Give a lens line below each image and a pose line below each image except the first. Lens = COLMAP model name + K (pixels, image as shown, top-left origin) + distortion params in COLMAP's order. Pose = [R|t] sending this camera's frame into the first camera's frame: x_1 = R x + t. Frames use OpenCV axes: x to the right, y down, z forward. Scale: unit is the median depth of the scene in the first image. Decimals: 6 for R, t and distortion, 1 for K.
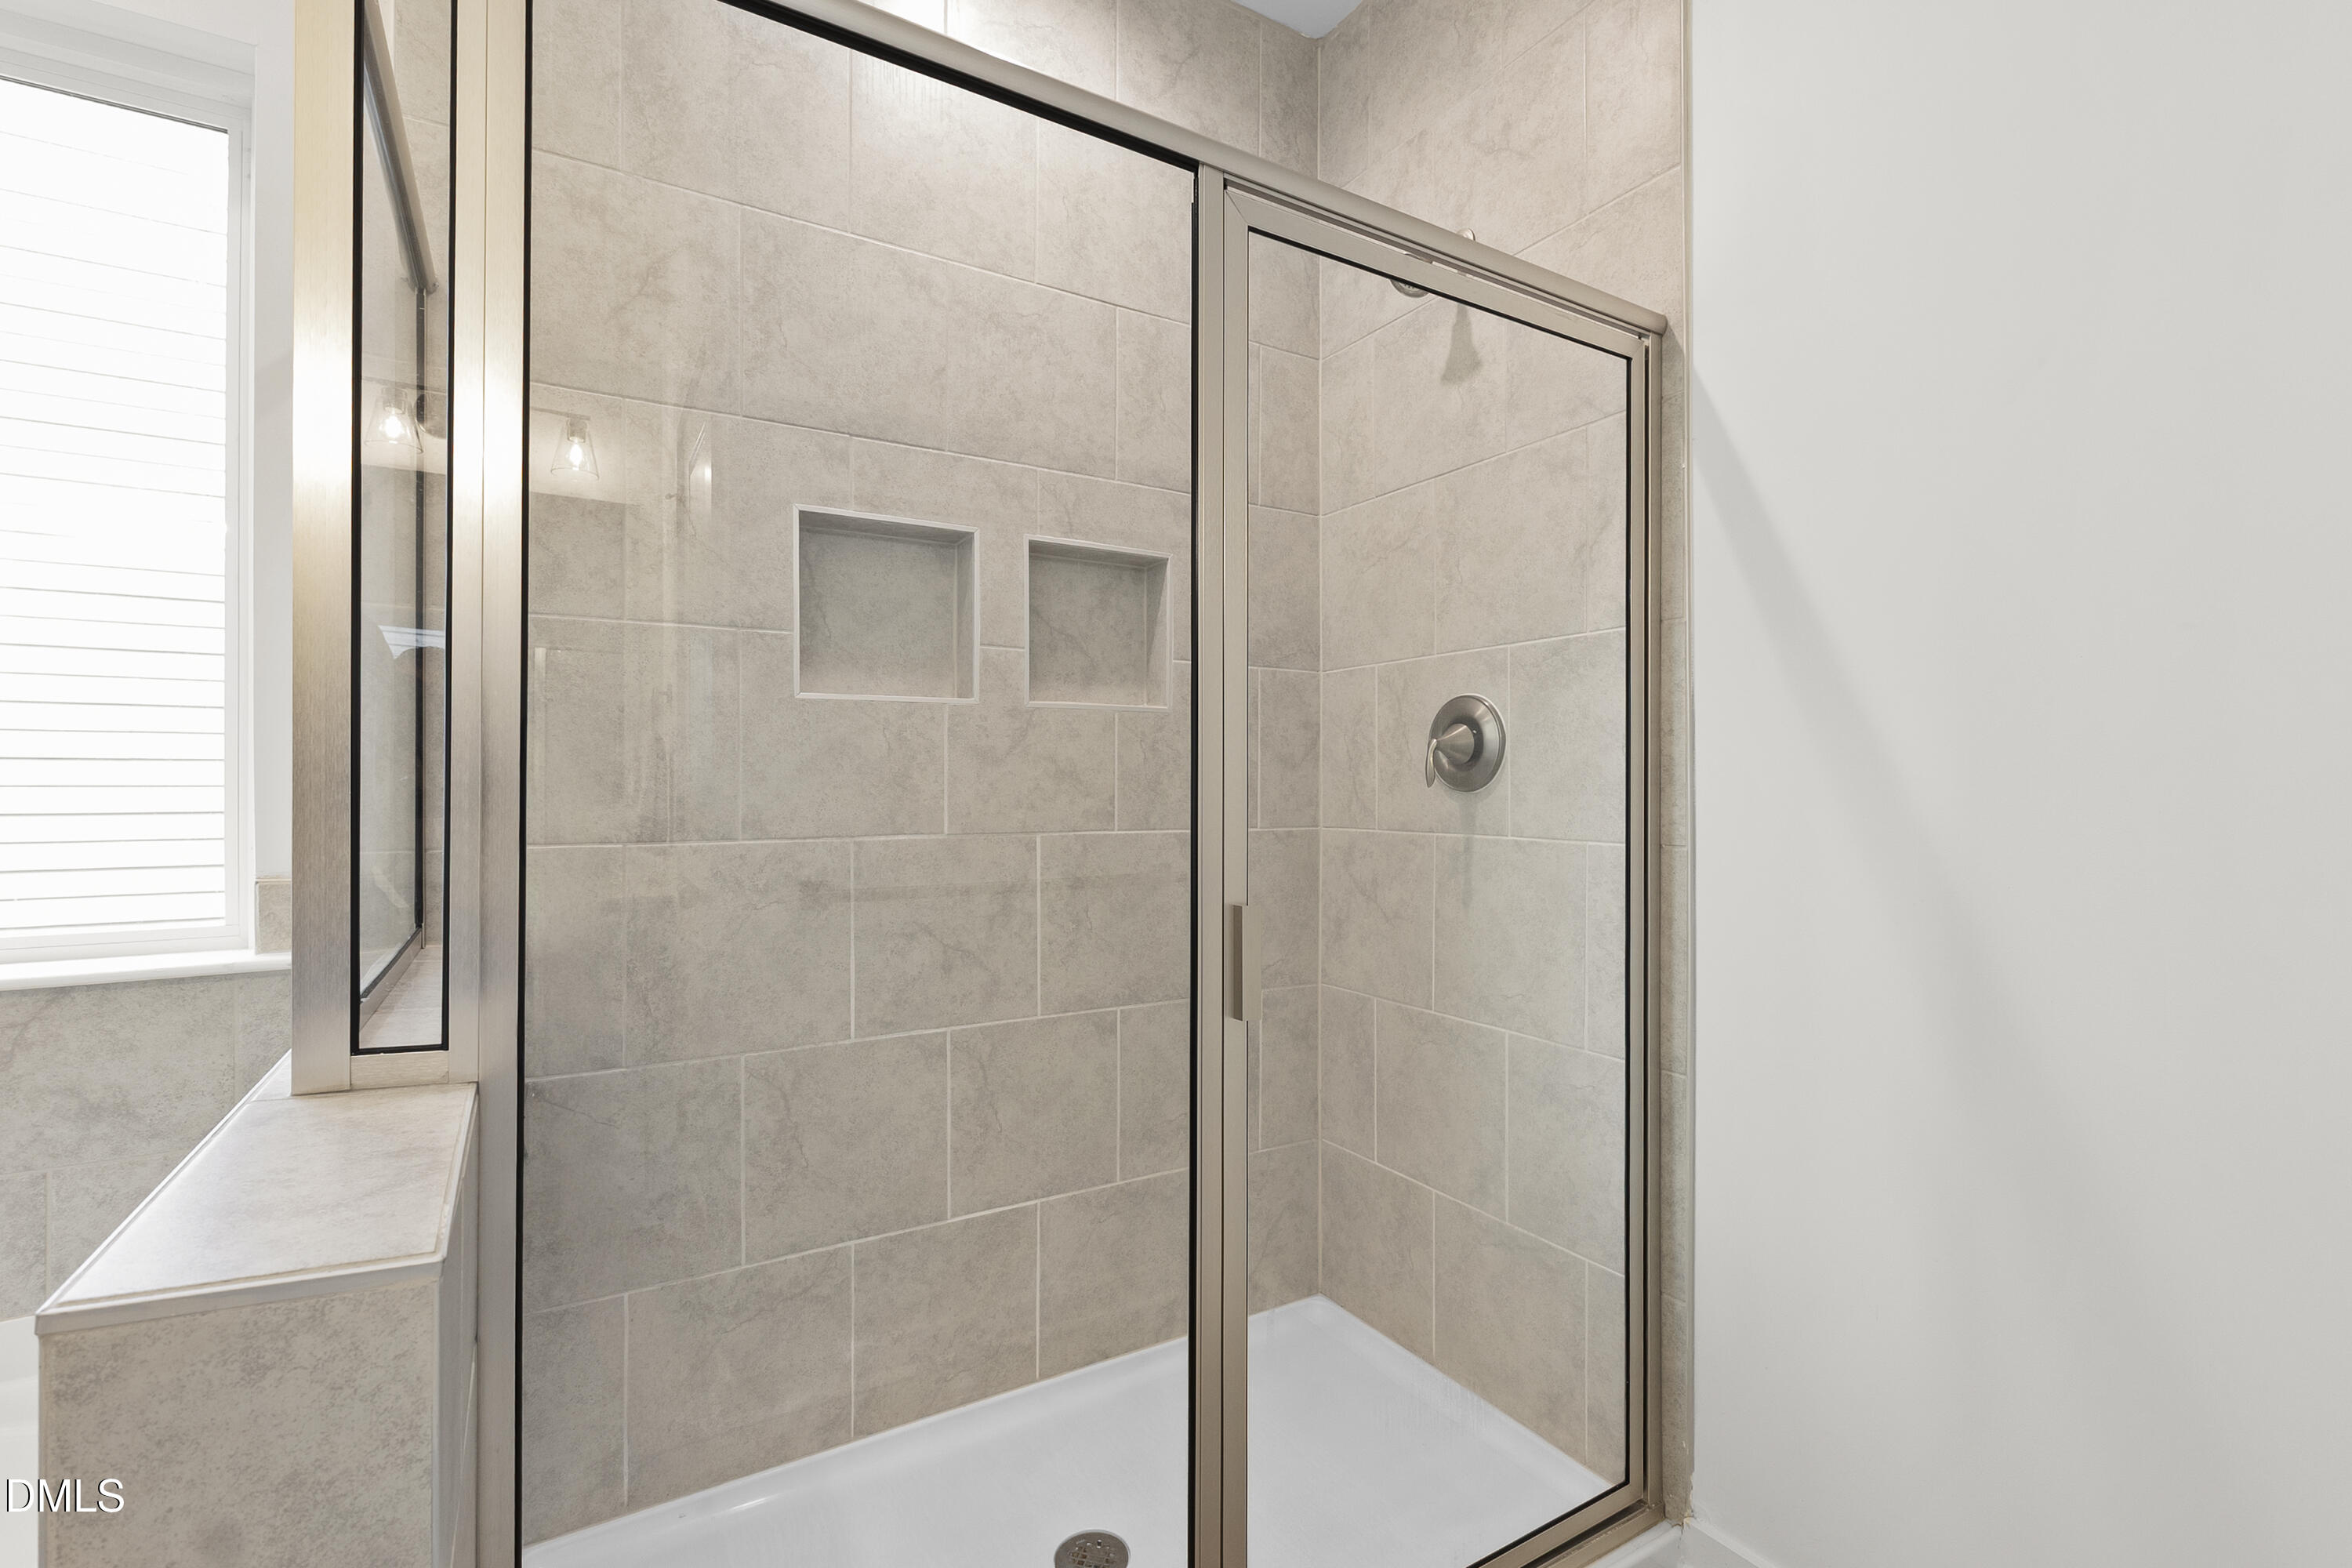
lens RADIAL K [[1046.4, 0, 1175.3], [0, 1046.4, 782.6], [0, 0, 1]] dist [-0.000648, 0.000211]
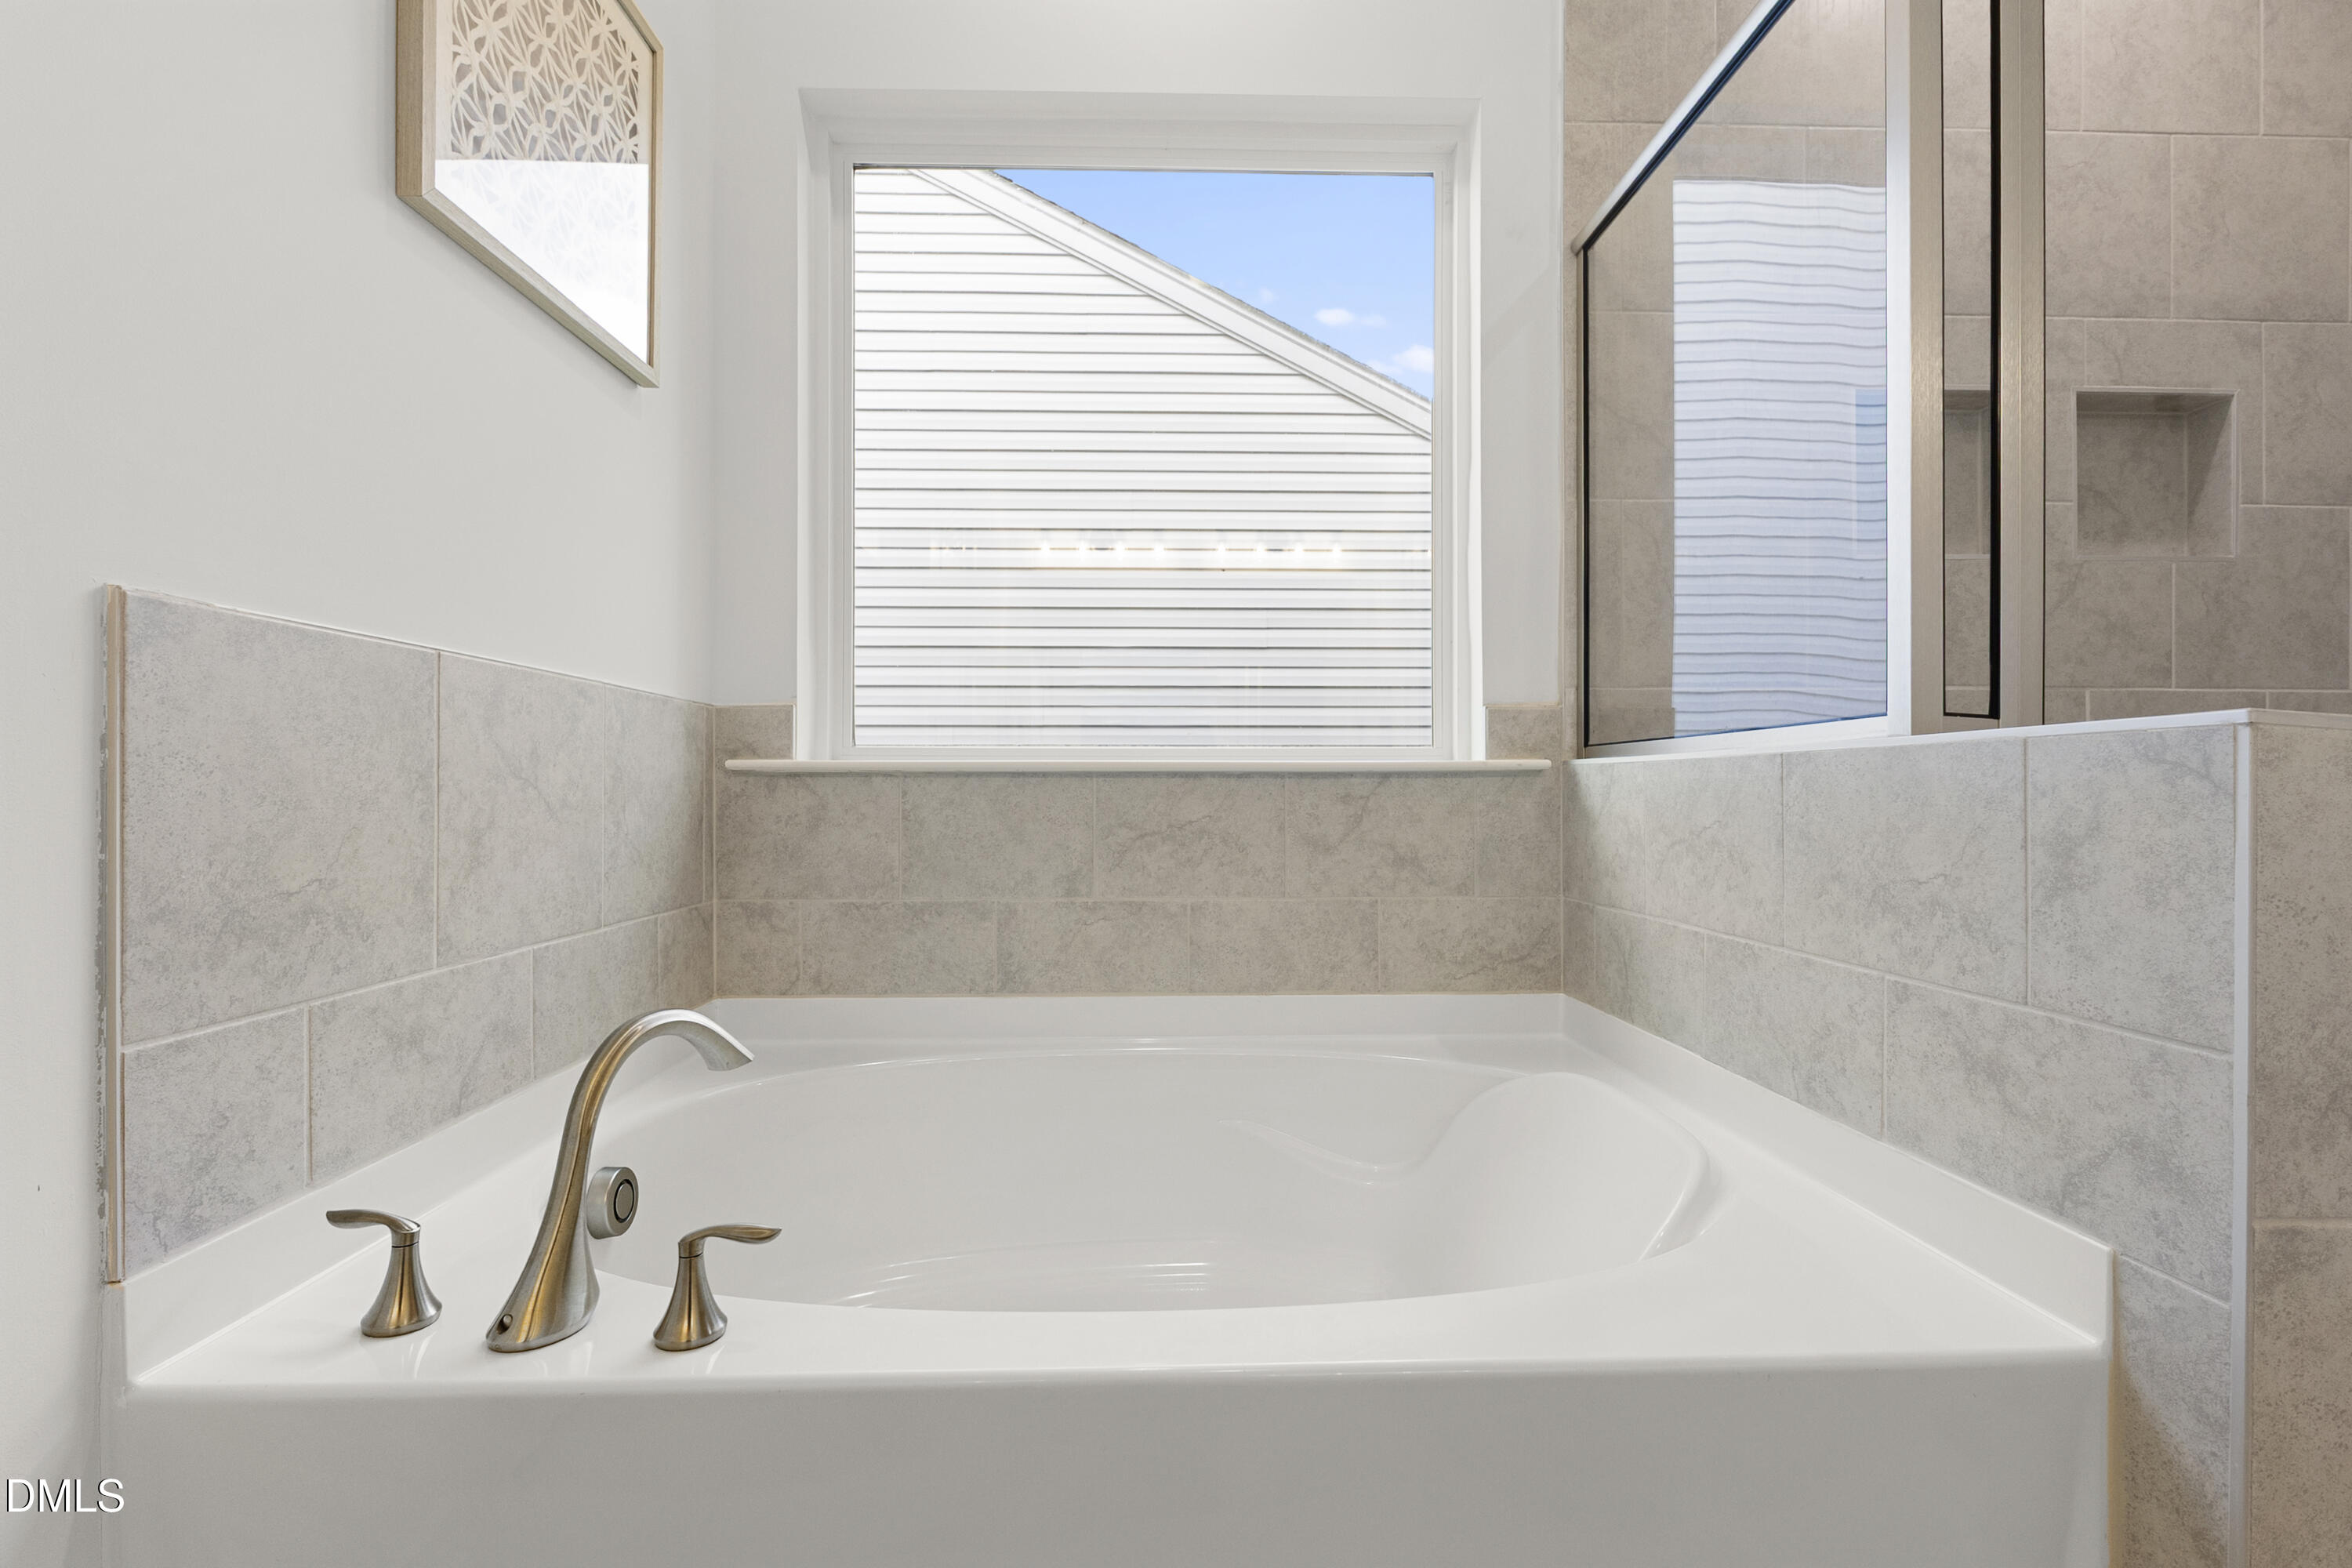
lens RADIAL K [[1046.4, 0, 1180.4], [0, 1046.4, 790.4], [0, 0, 1]] dist [-0.000648, 0.000211]
pose [[0.871254, -0.003426, -0.490821, -0.378247], [0.000870, 0.999985, -0.005435, 0.143886], [0.490832, 0.004308, 0.871243, -0.264769]]
